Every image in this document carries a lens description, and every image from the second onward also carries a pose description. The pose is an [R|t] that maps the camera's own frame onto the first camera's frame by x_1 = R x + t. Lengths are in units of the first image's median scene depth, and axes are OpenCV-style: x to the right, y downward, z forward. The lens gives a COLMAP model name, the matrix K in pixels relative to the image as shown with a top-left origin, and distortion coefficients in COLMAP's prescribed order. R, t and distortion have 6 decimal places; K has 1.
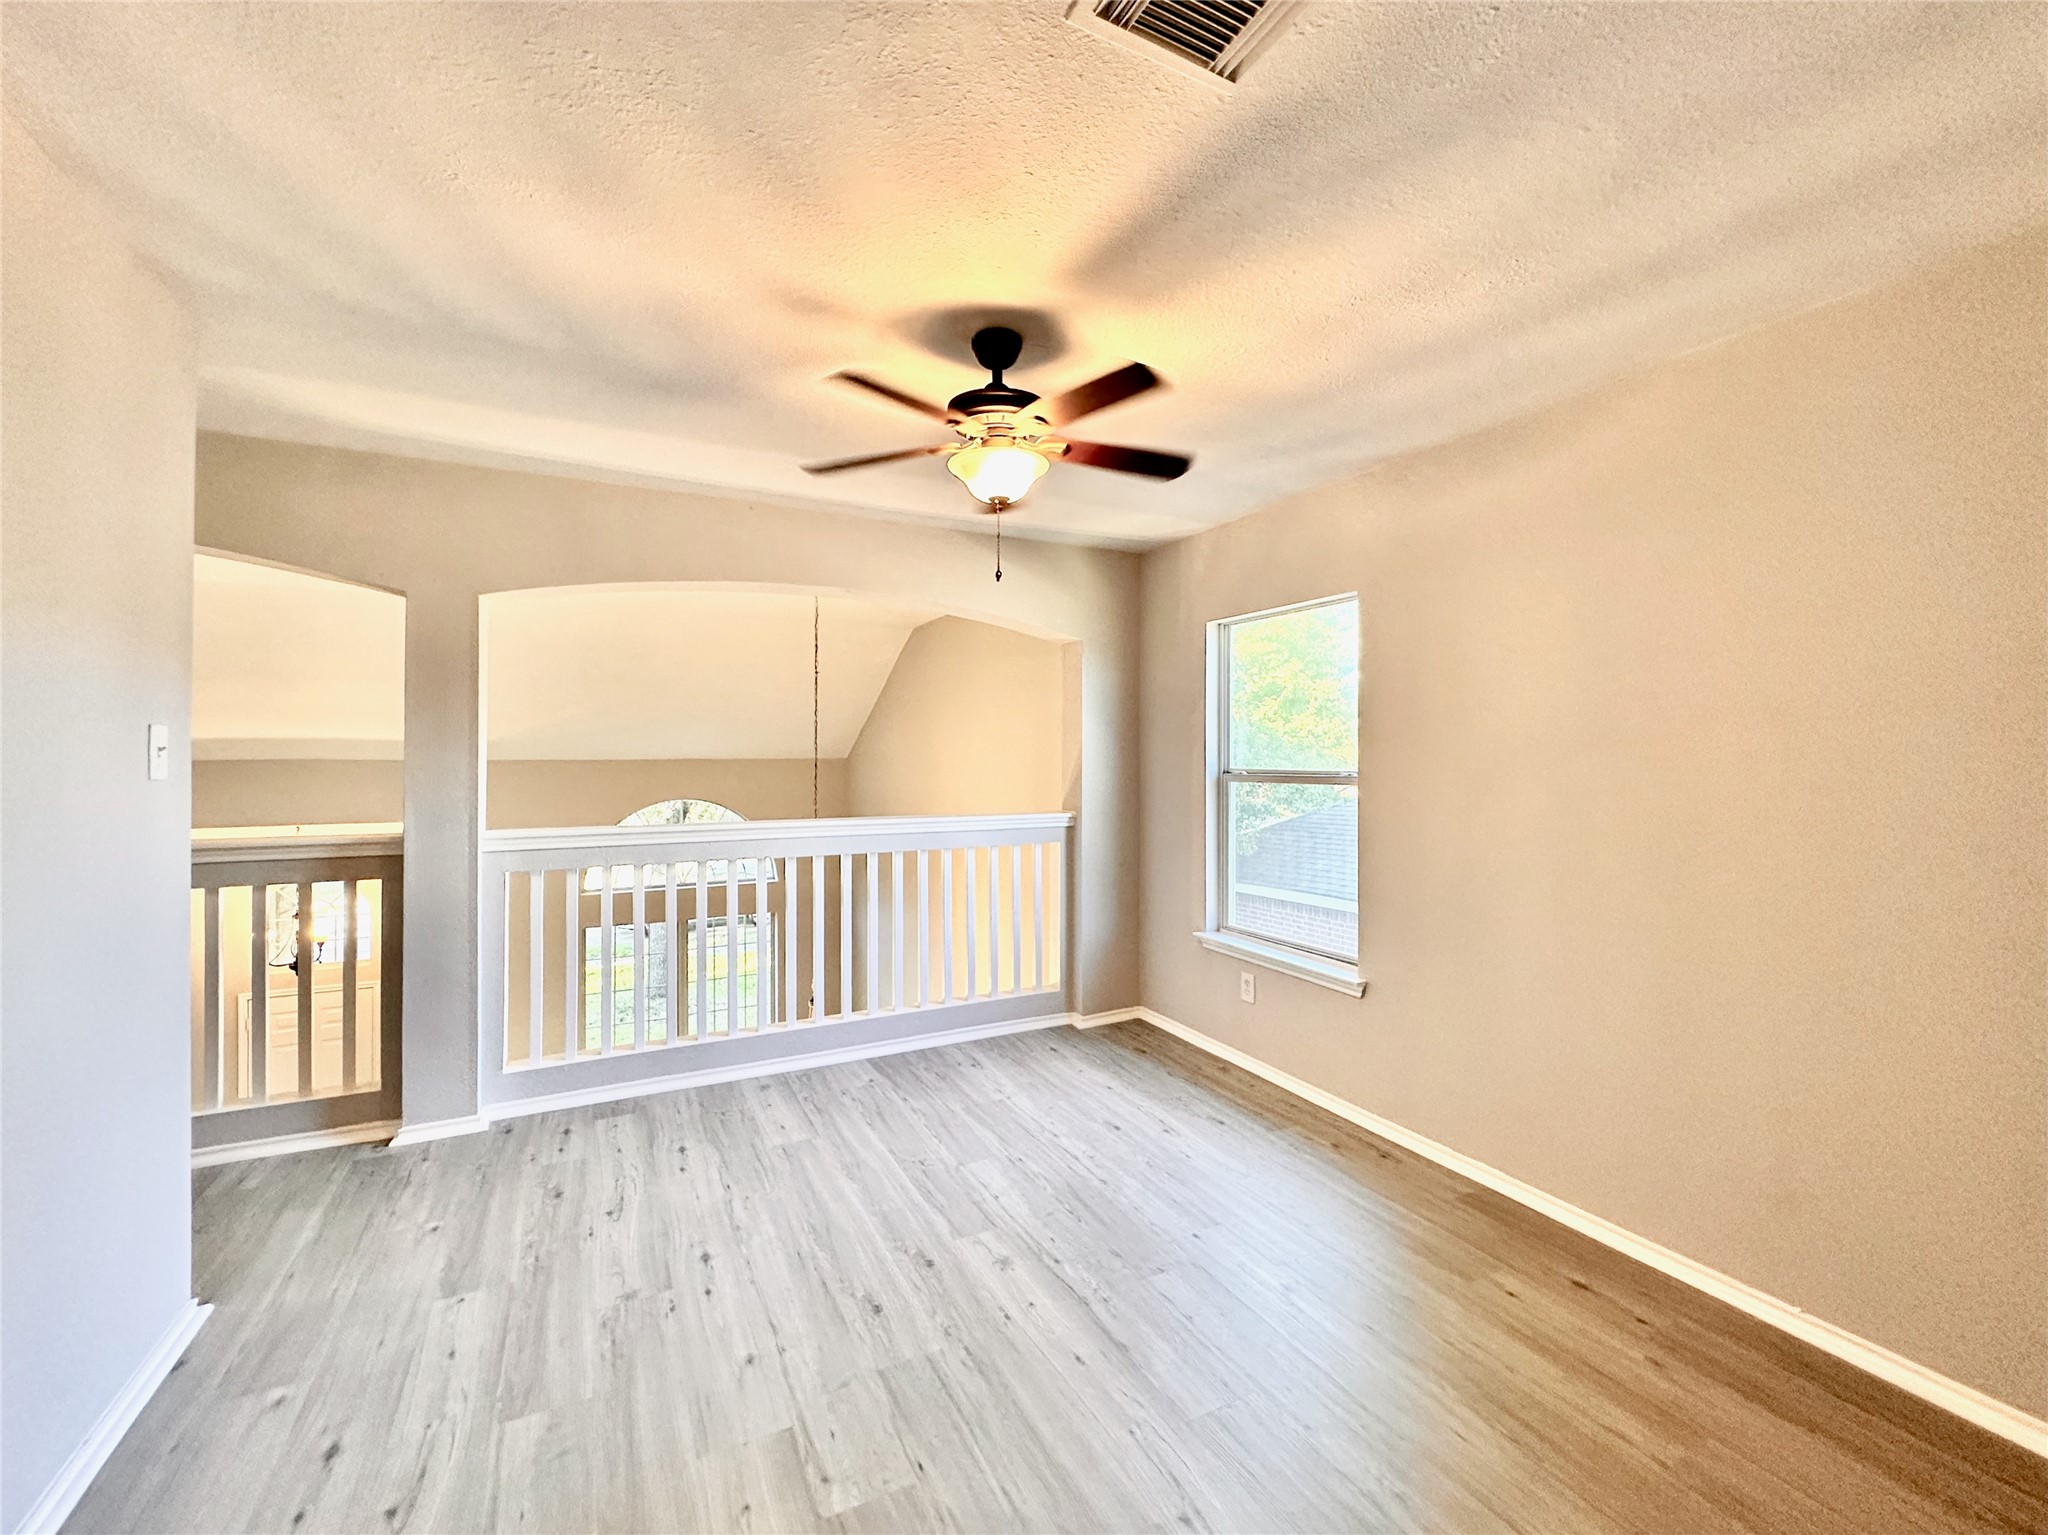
lens RADIAL K [[813.5, 0, 1024.0], [0, 813.5, 767.5], [0, 0, 1]] dist [-0.004900, 0.000322]
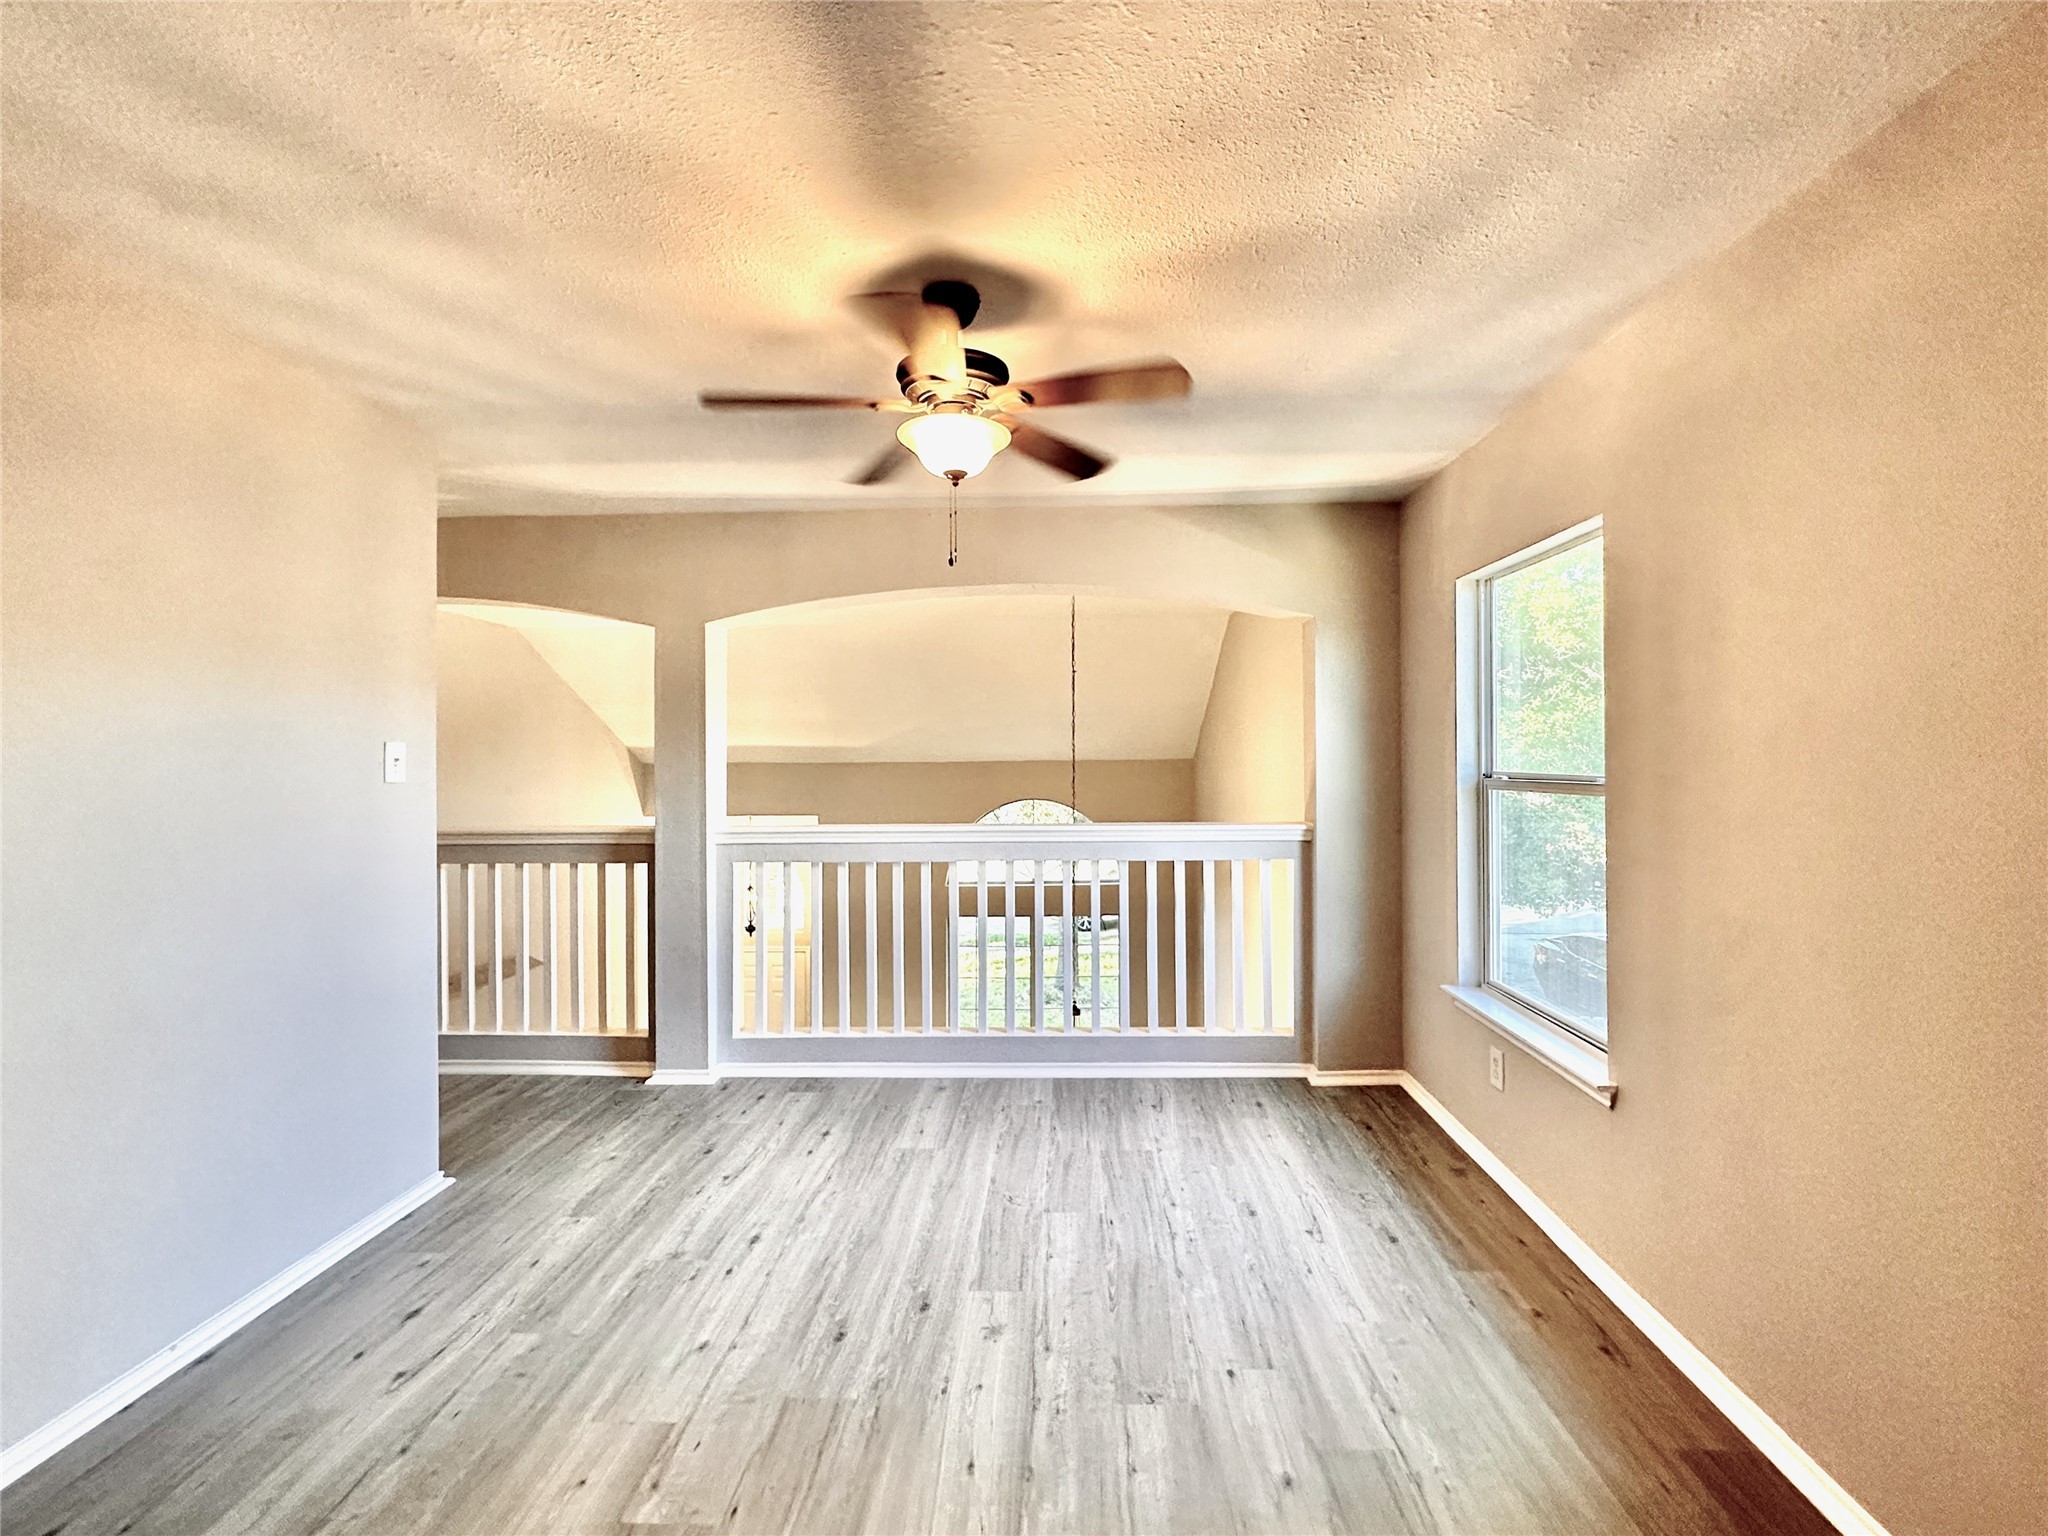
lens RADIAL K [[852.4, 0, 1022.0], [0, 852.4, 771.8], [0, 0, 1]] dist [-0.007565, 0.000331]
pose [[0.882707, -0.000504, -0.469923, 0.302977], [0.002769, 0.999988, 0.004129, -0.003488], [0.469915, -0.004946, 0.882698, 0.136768]]
